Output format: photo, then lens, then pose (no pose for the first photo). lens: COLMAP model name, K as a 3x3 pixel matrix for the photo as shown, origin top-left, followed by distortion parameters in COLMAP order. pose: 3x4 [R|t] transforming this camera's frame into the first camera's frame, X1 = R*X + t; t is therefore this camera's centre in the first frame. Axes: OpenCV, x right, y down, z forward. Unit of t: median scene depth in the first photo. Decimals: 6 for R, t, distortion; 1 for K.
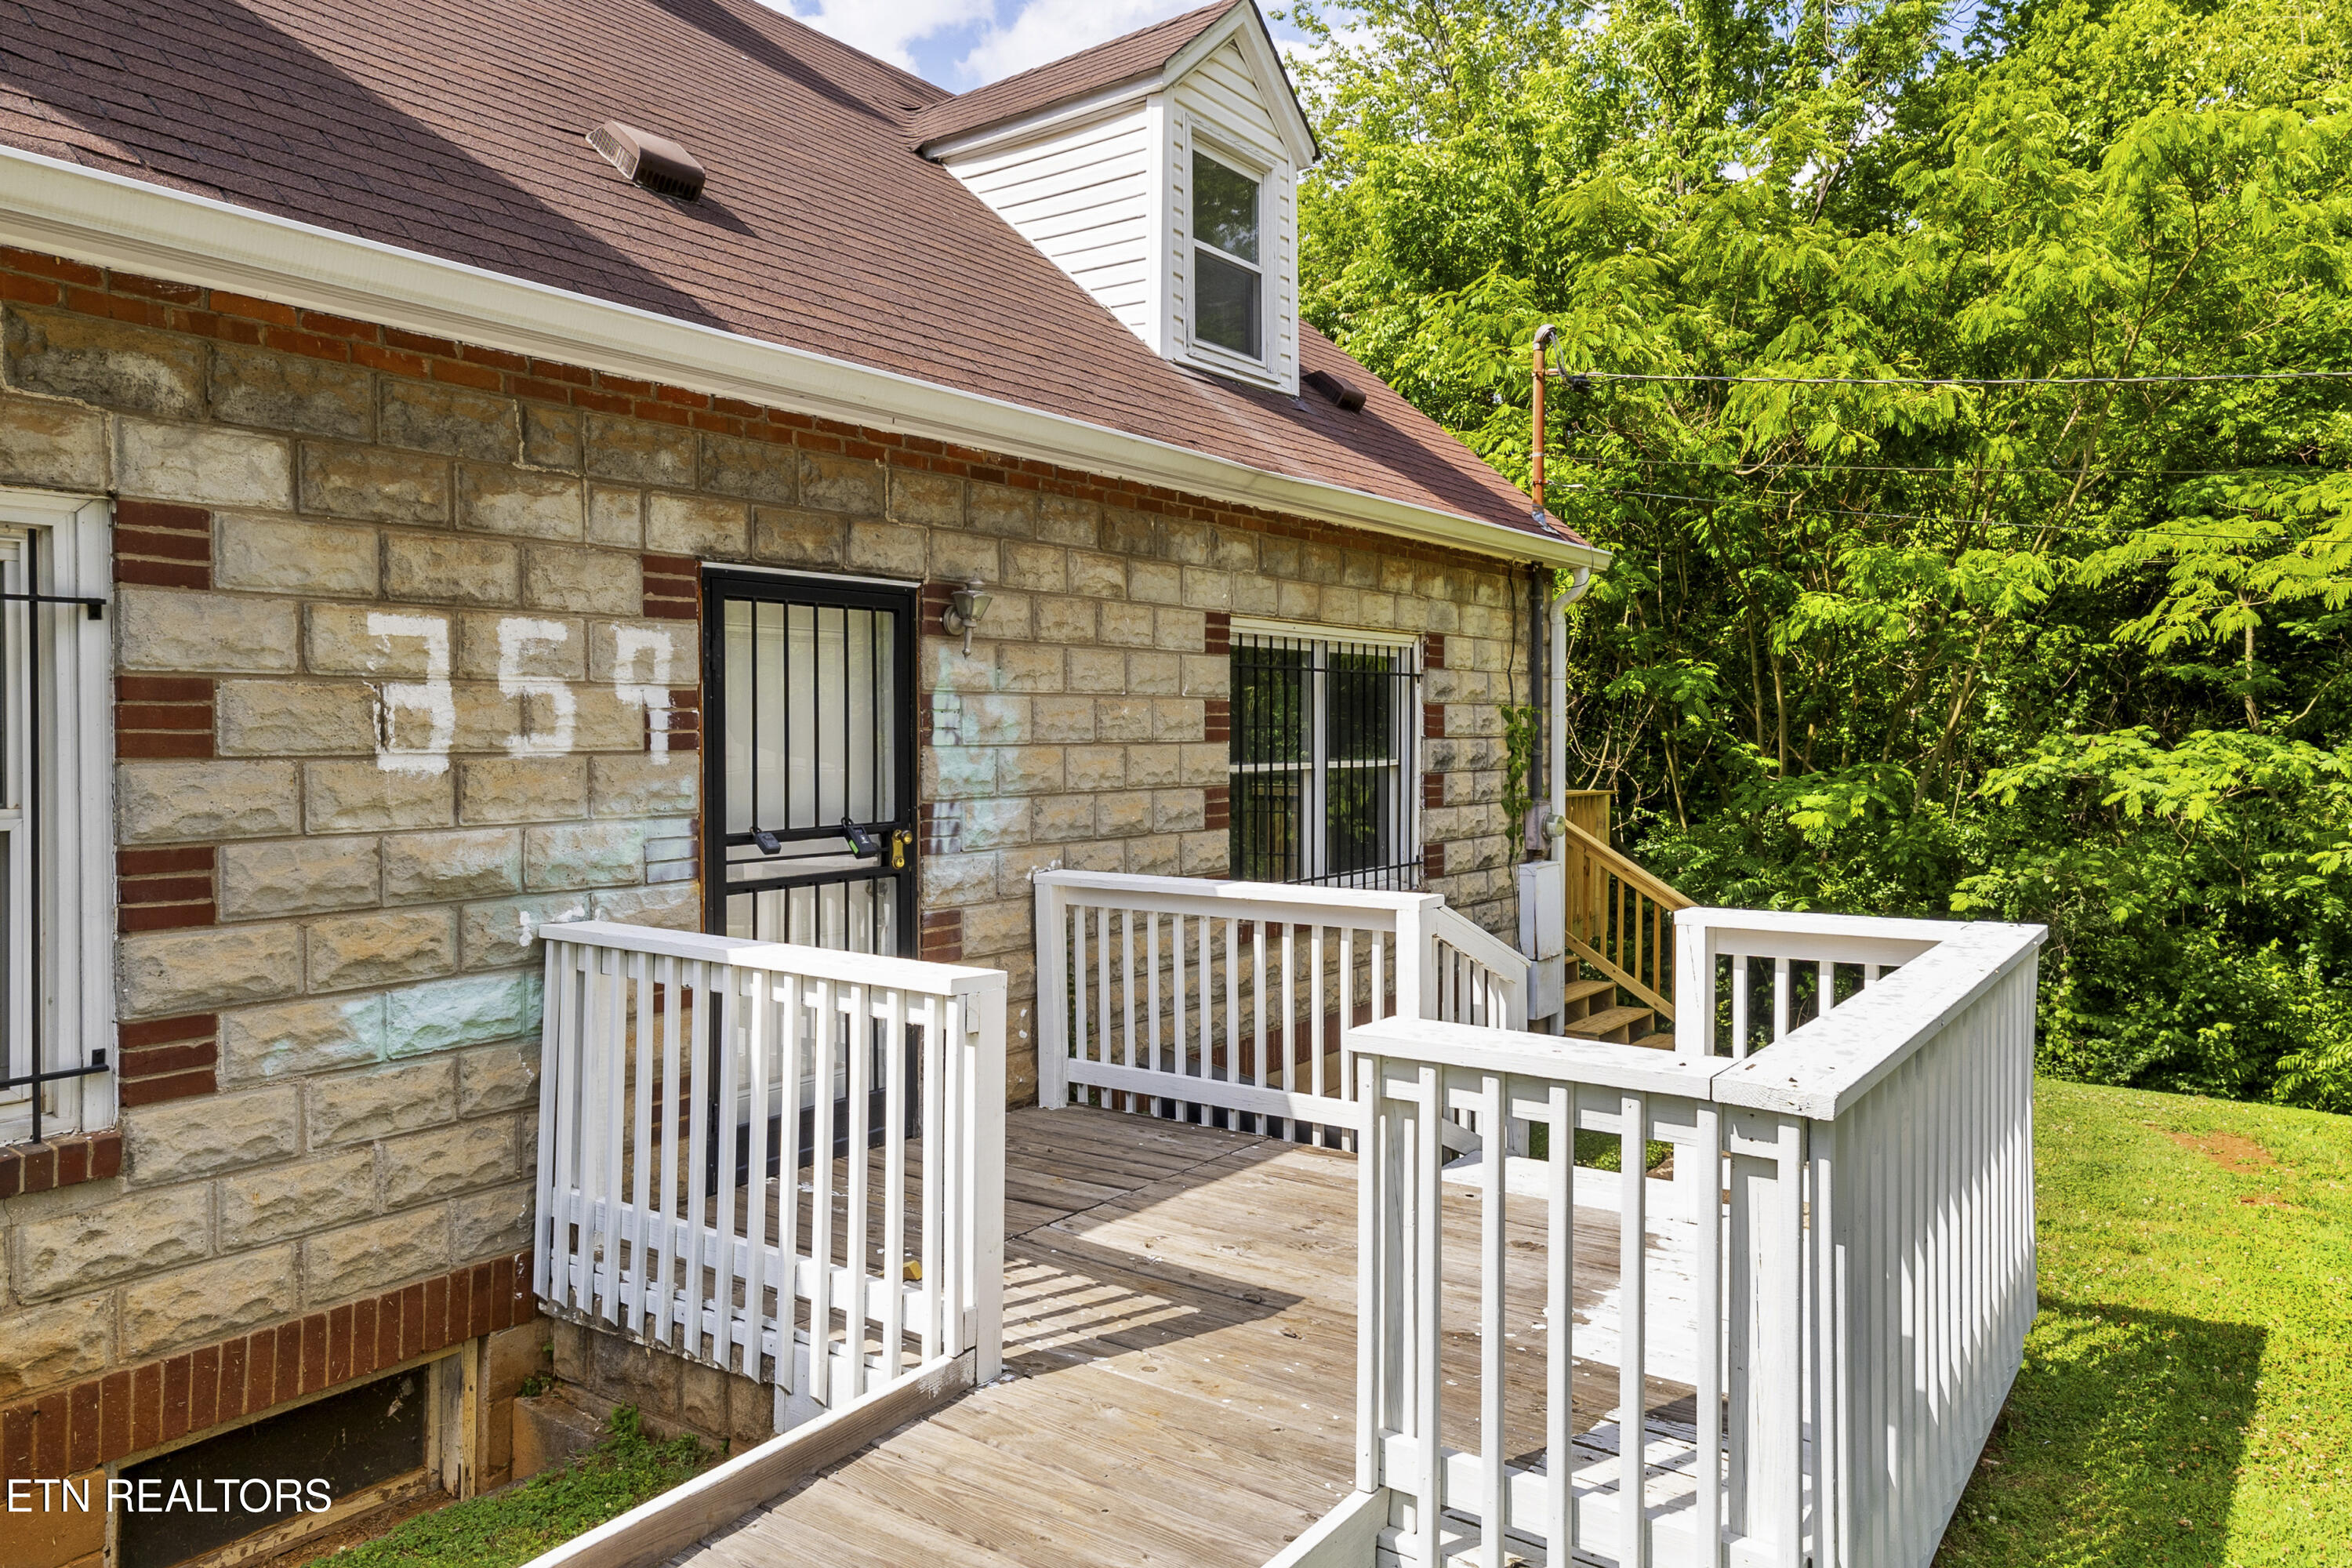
lens RADIAL K [[1581.9, 0, 1175.4], [0, 1581.9, 779.0], [0, 0, 1]] dist [0.002995, 0.000402]
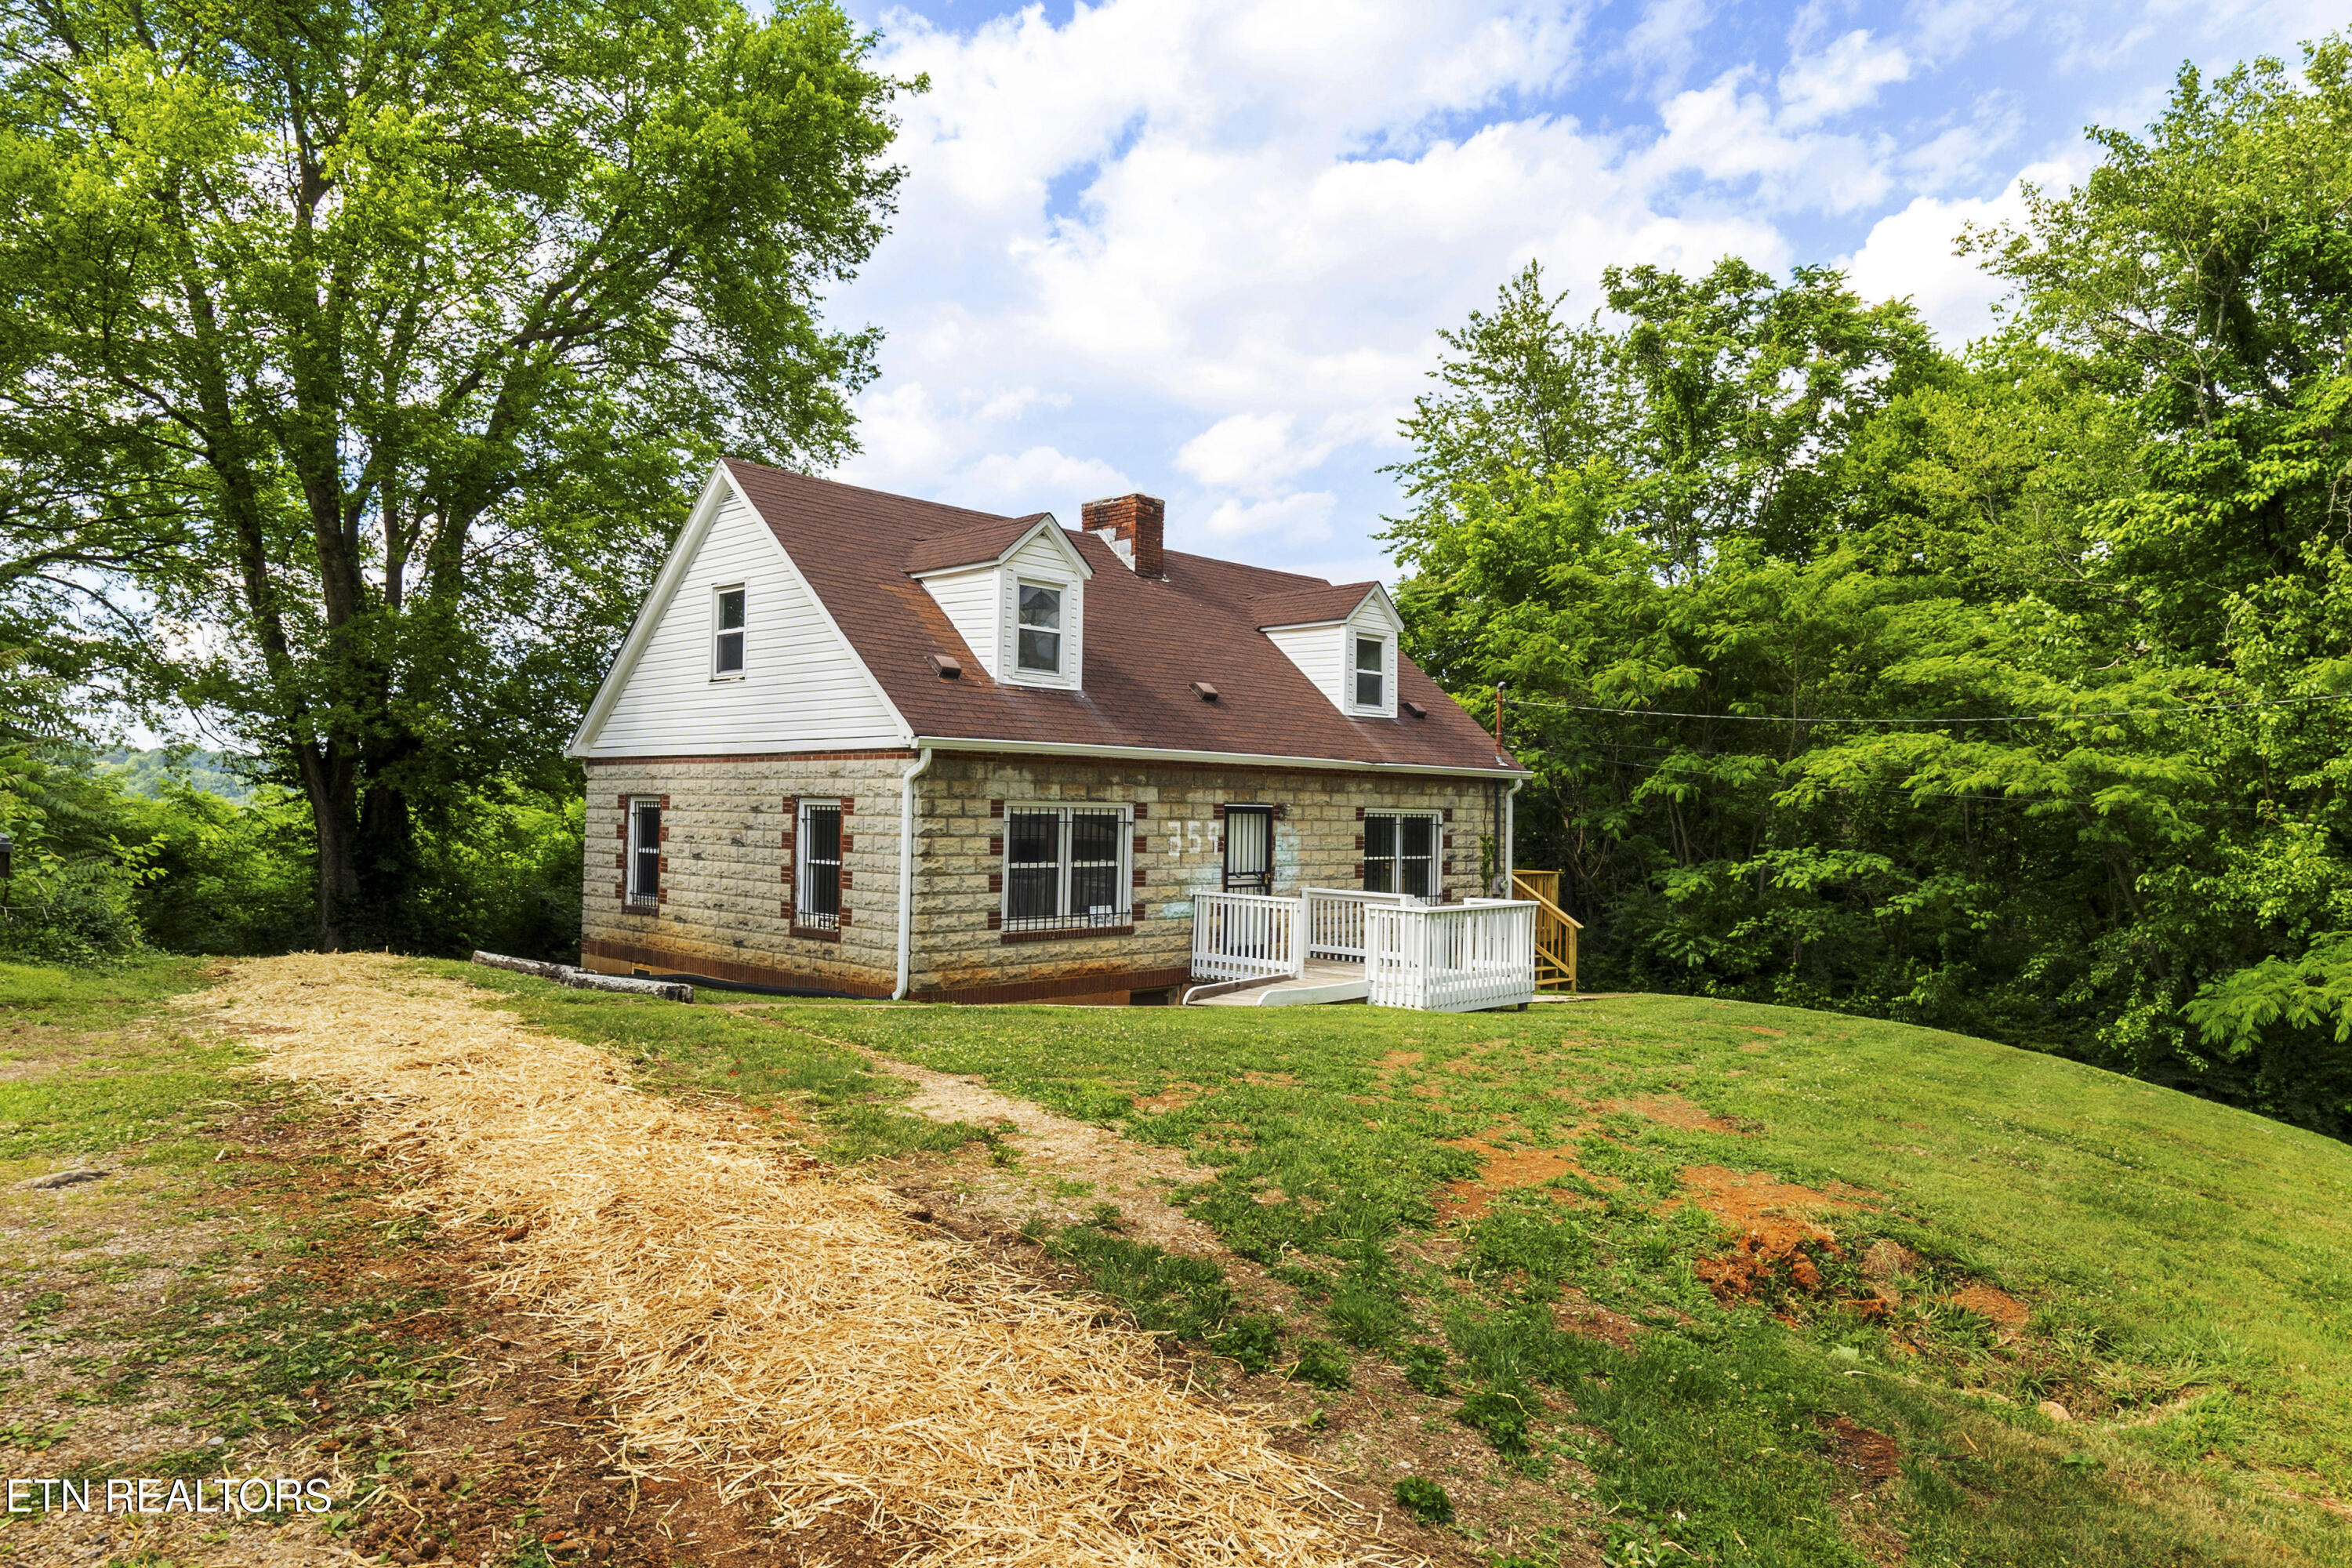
lens RADIAL K [[1524.2, 0, 1173.0], [0, 1524.2, 787.7], [0, 0, 1]] dist [0.005390, 0.000192]
pose [[0.991146, 0.016056, -0.131806, 0.068756], [-0.022379, 0.998661, -0.046634, 0.003063], [0.130880, 0.049171, 0.990178, -2.430273]]
